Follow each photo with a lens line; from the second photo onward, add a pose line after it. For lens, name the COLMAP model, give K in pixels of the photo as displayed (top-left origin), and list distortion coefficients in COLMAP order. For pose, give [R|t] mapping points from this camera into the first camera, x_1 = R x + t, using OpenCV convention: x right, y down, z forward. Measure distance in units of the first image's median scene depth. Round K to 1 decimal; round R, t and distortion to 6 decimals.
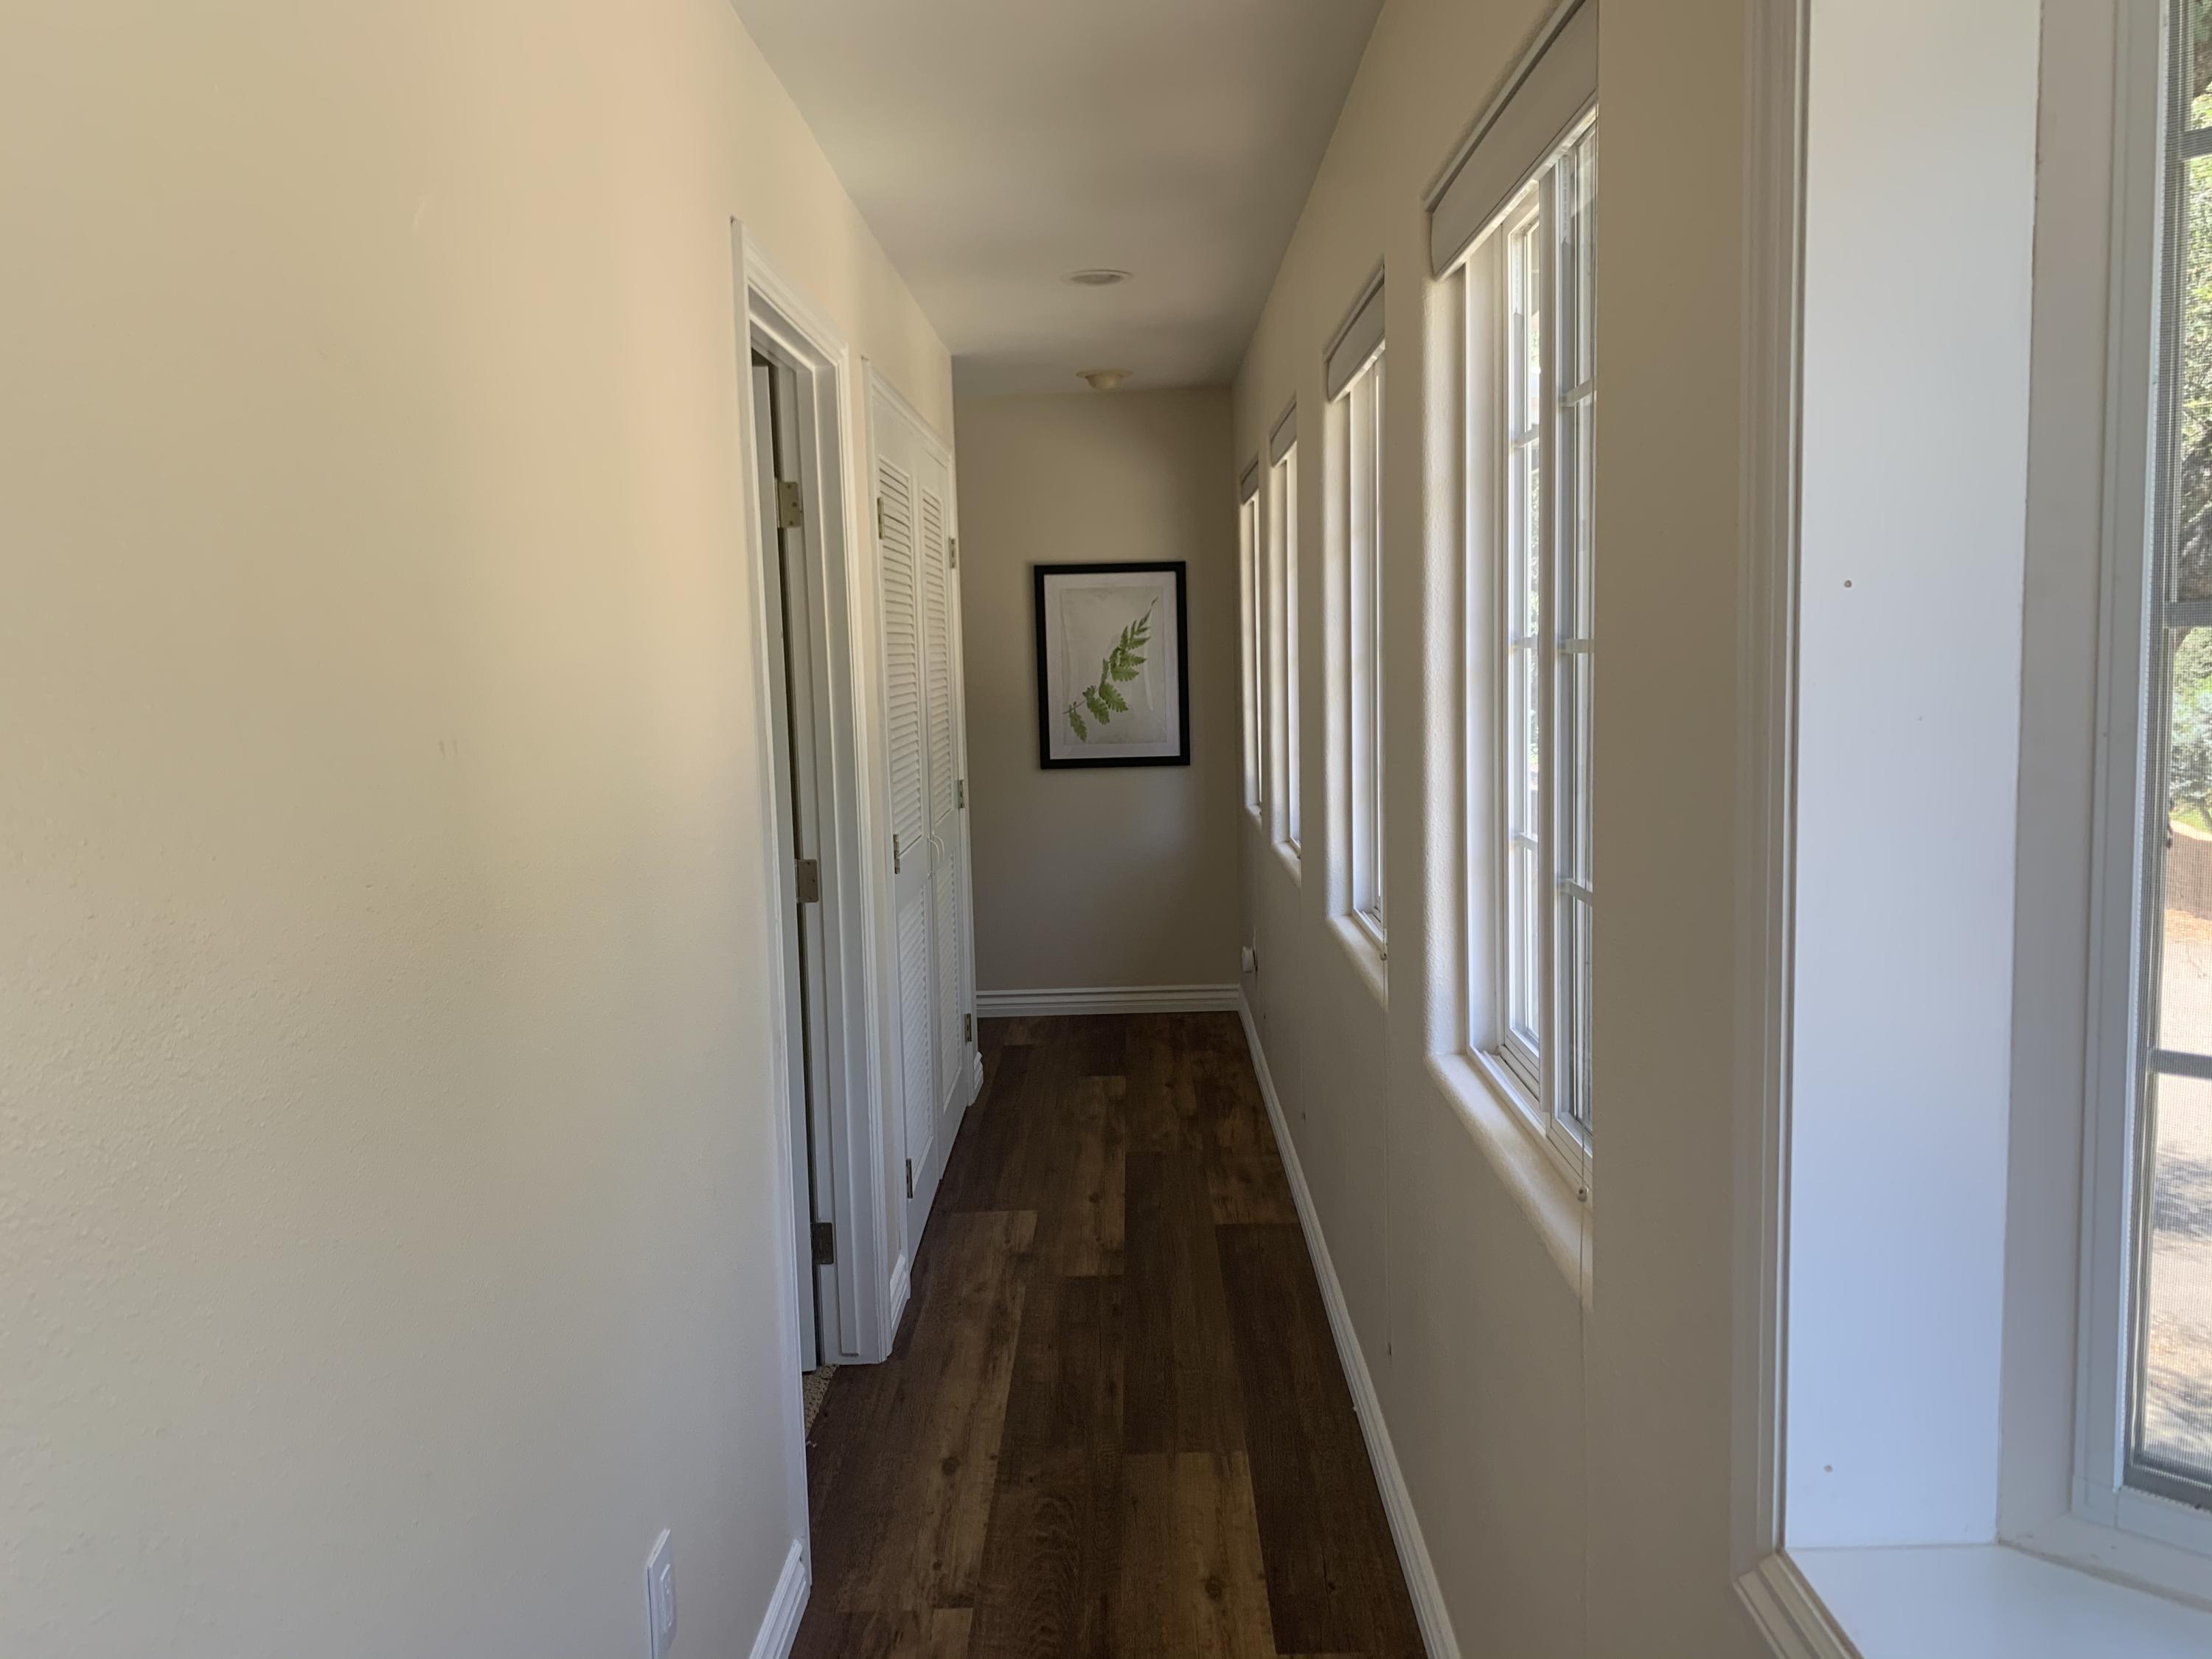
lens RADIAL K [[1686.1, 0, 1106.6], [0, 1686.1, 826.5], [0, 0, 1]] dist [0.009410, -0.001525]
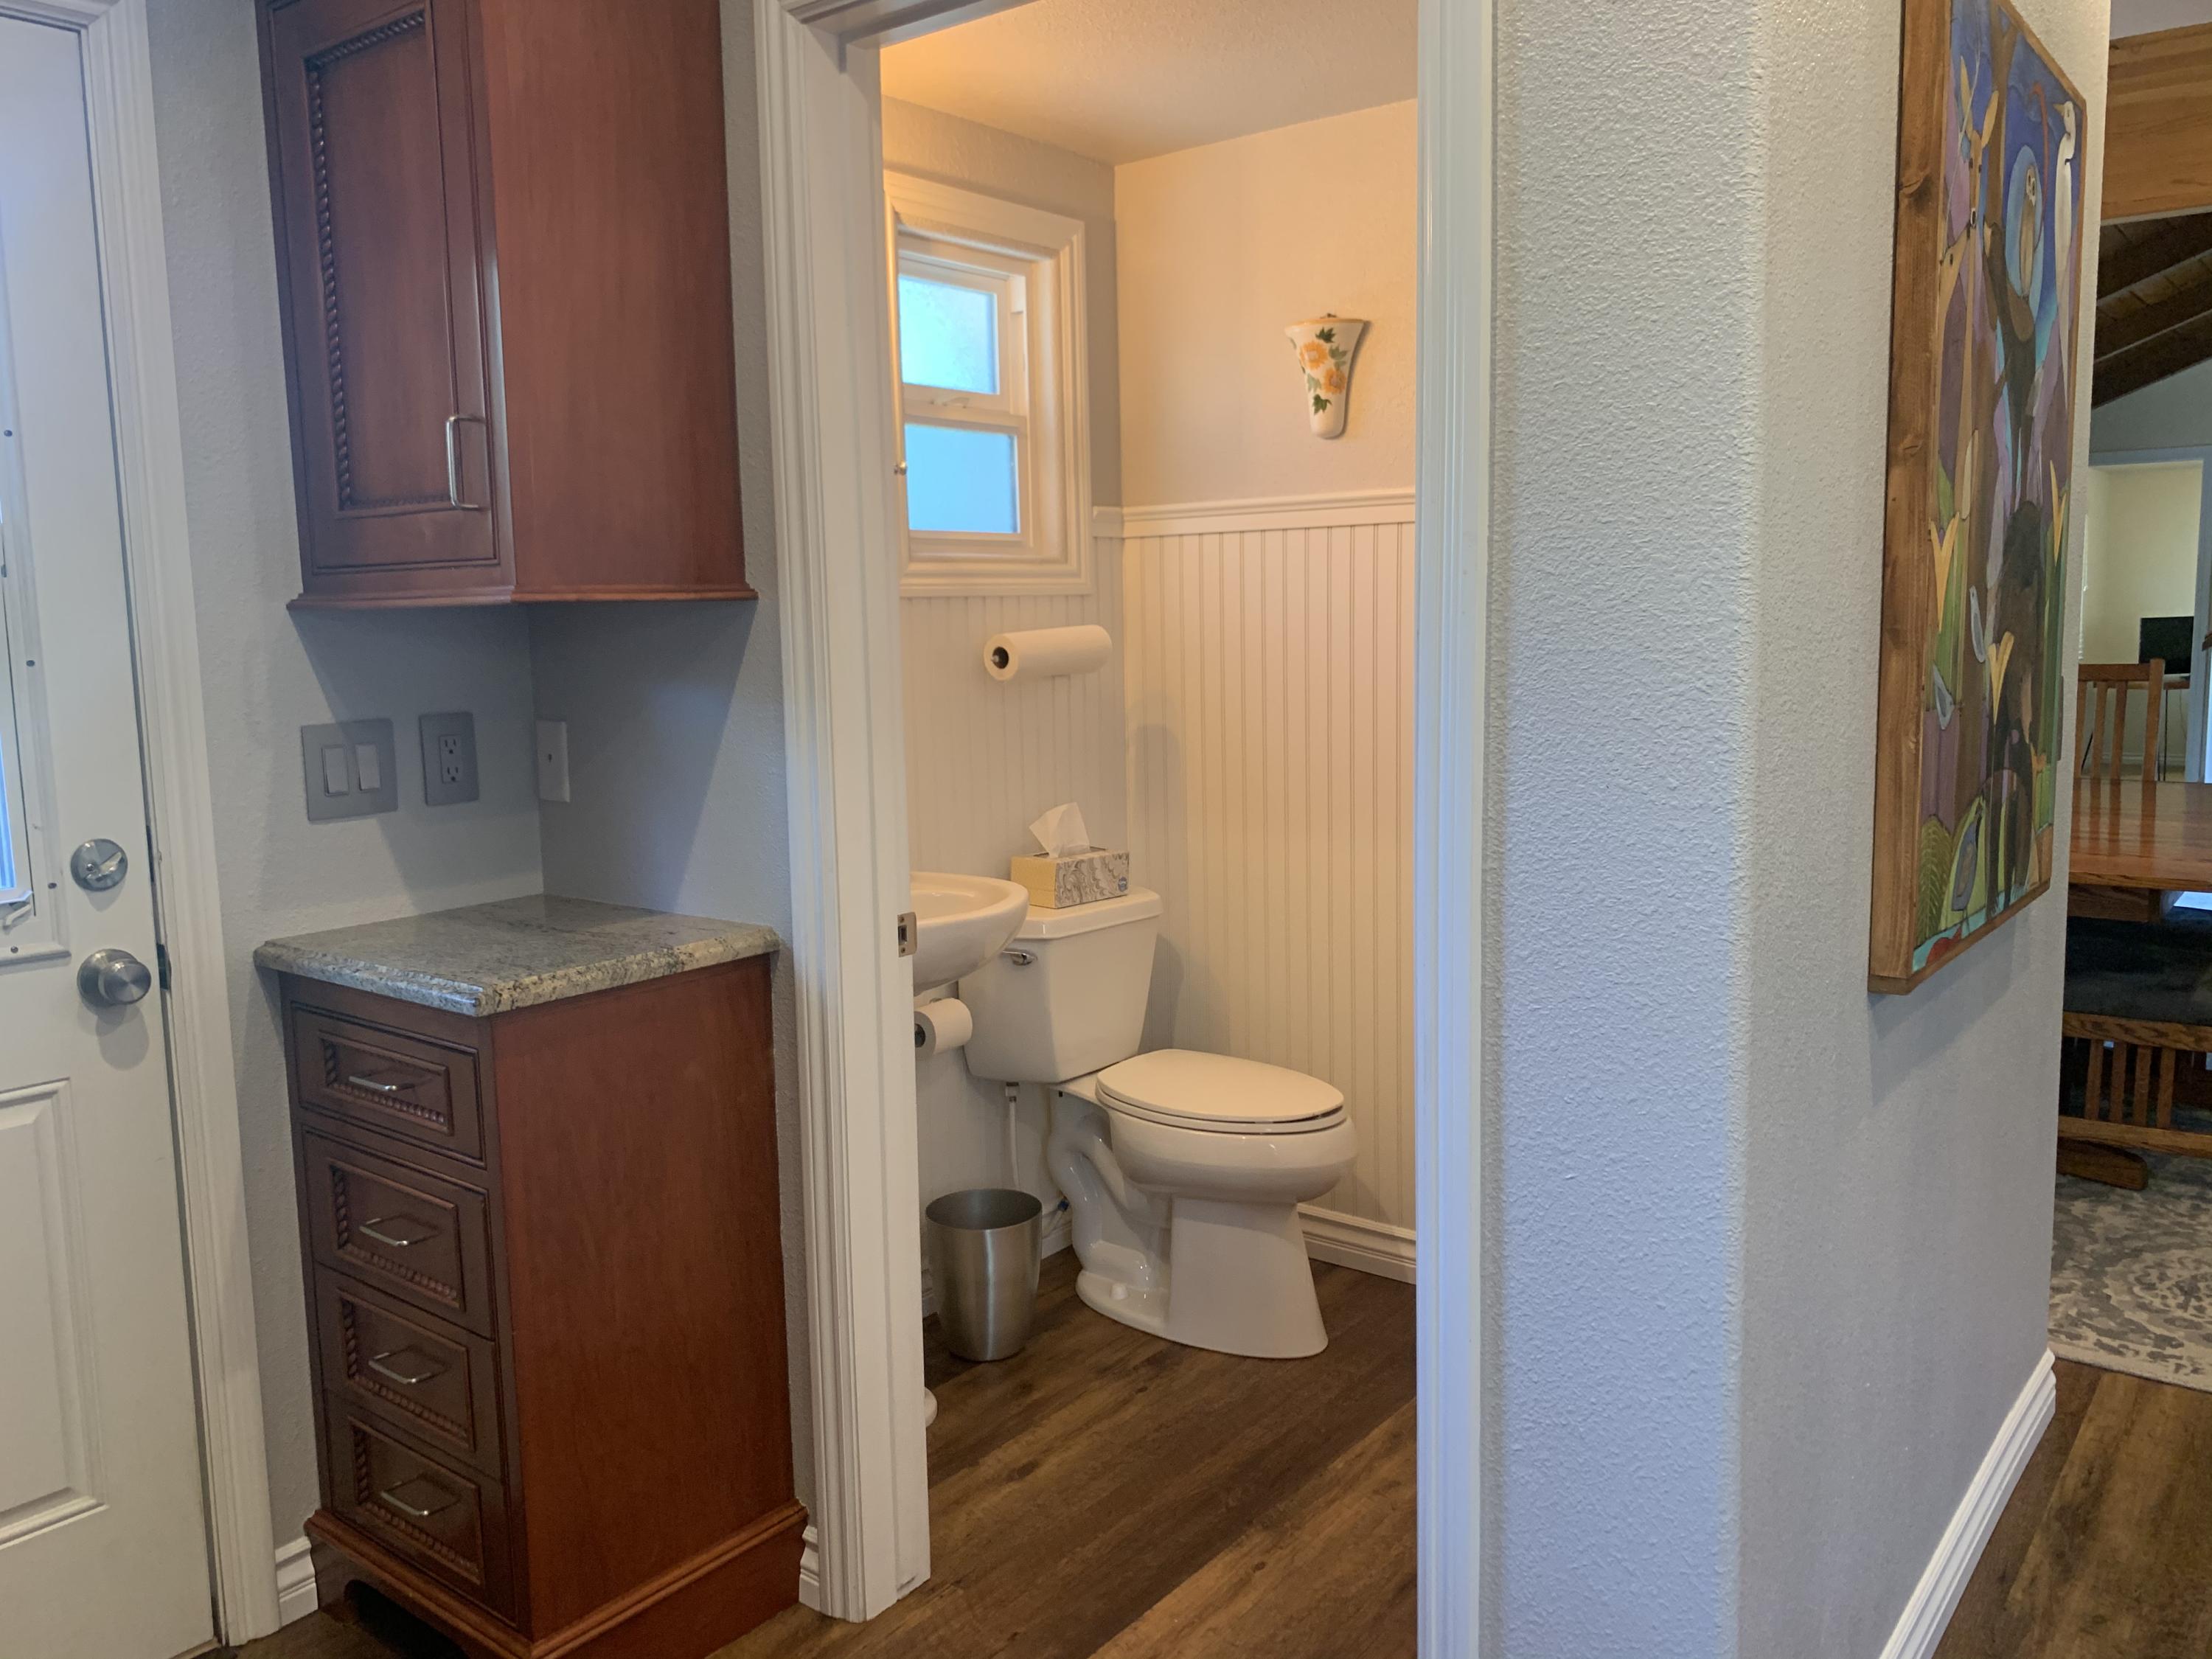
lens RADIAL K [[1686.1, 0, 1102.2], [0, 1686.1, 814.6], [0, 0, 1]] dist [0.009410, -0.001525]
pose [[-0.792332, -0.033905, 0.609147, -0.151016], [0.106918, 0.975286, 0.193355, -0.143617], [-0.600648, 0.218330, -0.769125, 1.605628]]
